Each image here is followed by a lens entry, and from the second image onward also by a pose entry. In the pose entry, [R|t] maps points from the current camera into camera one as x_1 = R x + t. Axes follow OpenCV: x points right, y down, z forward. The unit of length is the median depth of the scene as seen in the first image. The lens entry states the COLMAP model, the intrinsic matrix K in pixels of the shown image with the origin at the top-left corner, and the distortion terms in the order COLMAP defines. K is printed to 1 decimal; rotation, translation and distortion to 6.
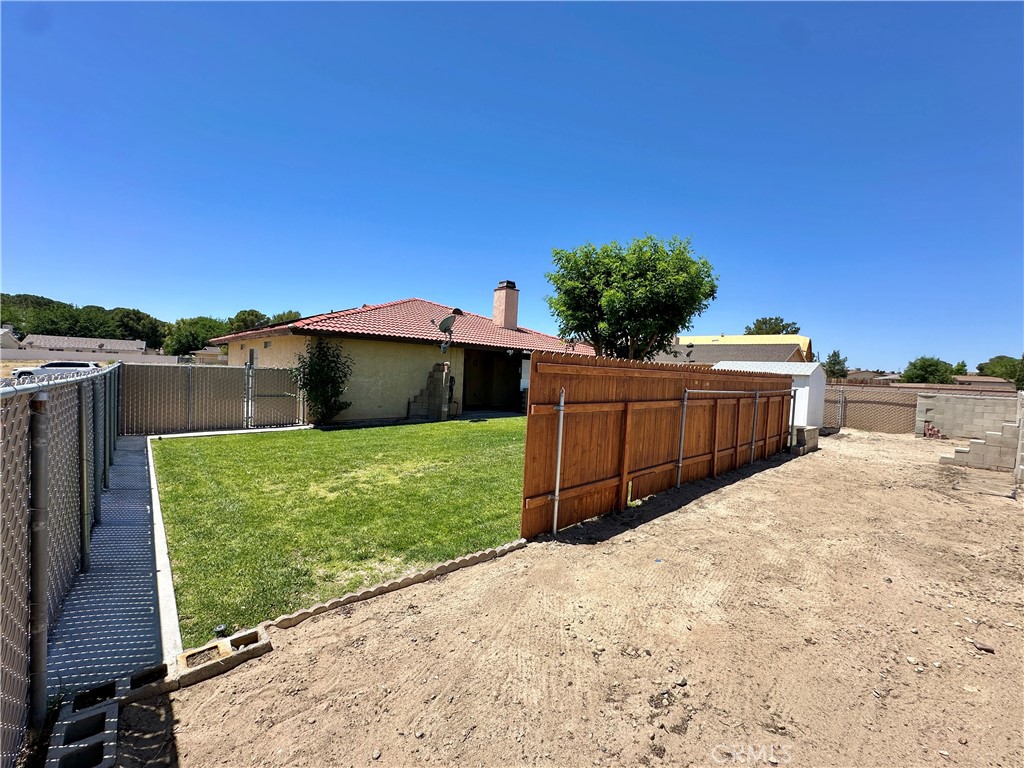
lens RADIAL K [[408.3, 0, 507.8], [0, 408.3, 387.9], [0, 0, 1]] dist [0.000129, 0.000007]
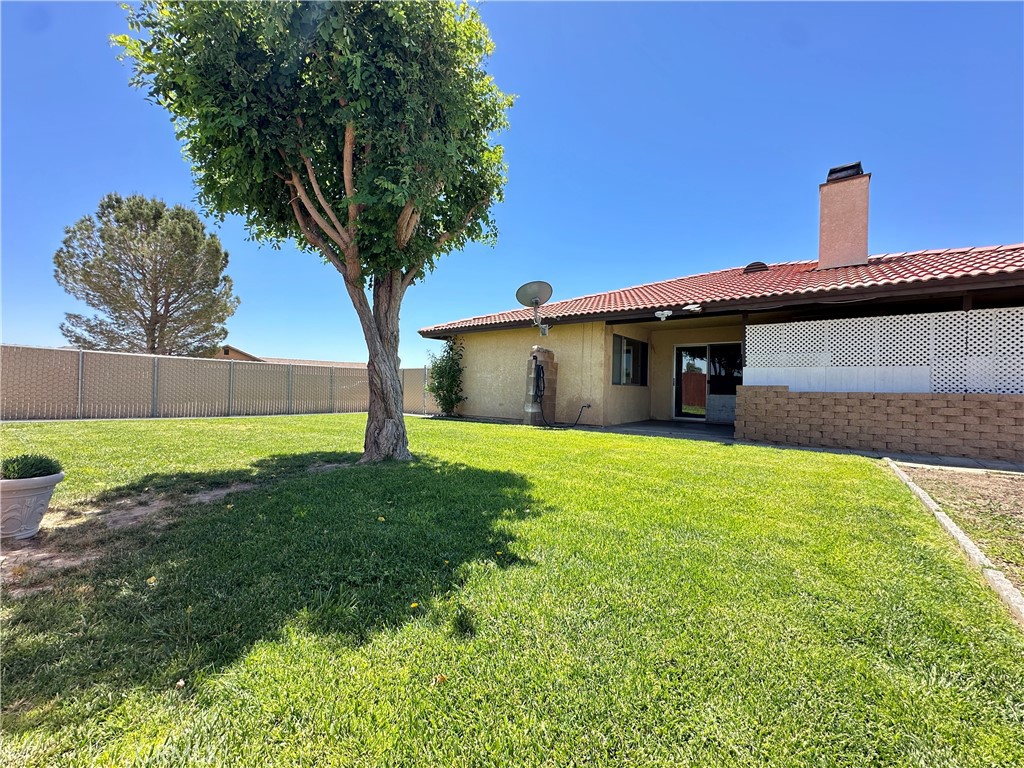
lens RADIAL K [[408.3, 0, 507.8], [0, 408.3, 387.9], [0, 0, 1]] dist [0.000129, 0.000007]
pose [[0.168928, -0.042943, -0.984692, 0.569075], [-0.063627, 0.996491, -0.054373, 0.055913], [0.983573, 0.071838, 0.165603, 0.842177]]
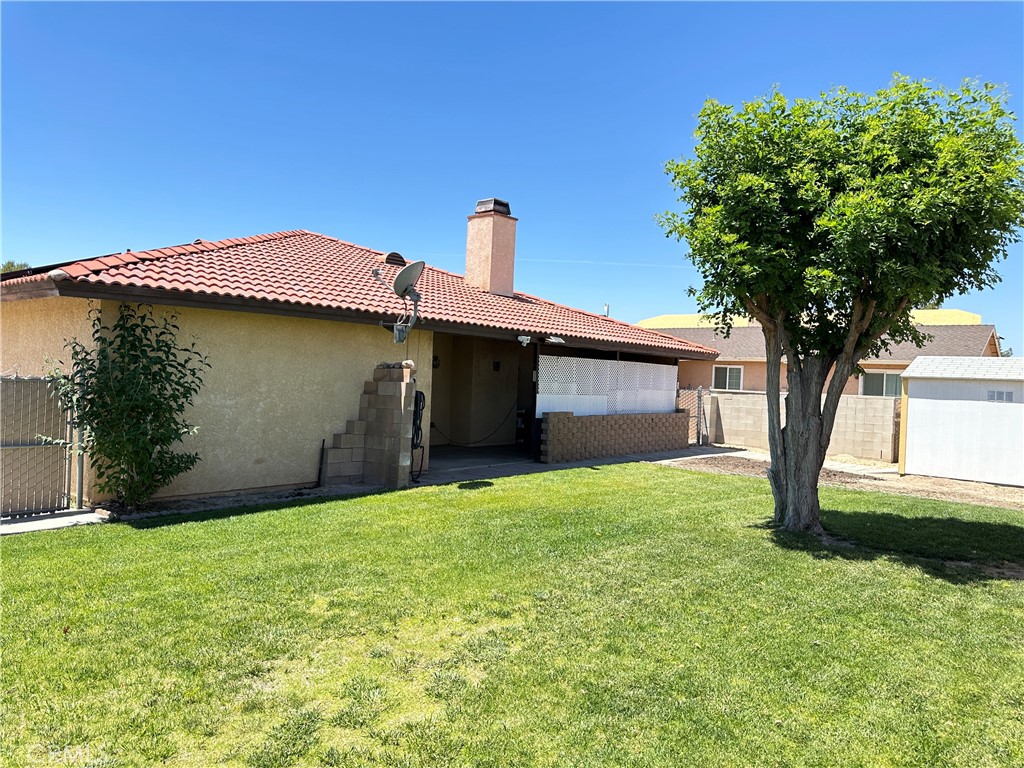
lens RADIAL K [[716.8, 0, 511.5], [0, 716.8, 385.0], [0, 0, 1]] dist [0.099571, -0.136791]
pose [[0.993253, -0.006530, 0.115784, -0.127622], [0.009700, 0.999593, -0.026838, -0.012773], [-0.115562, 0.027780, 0.992912, 0.174717]]
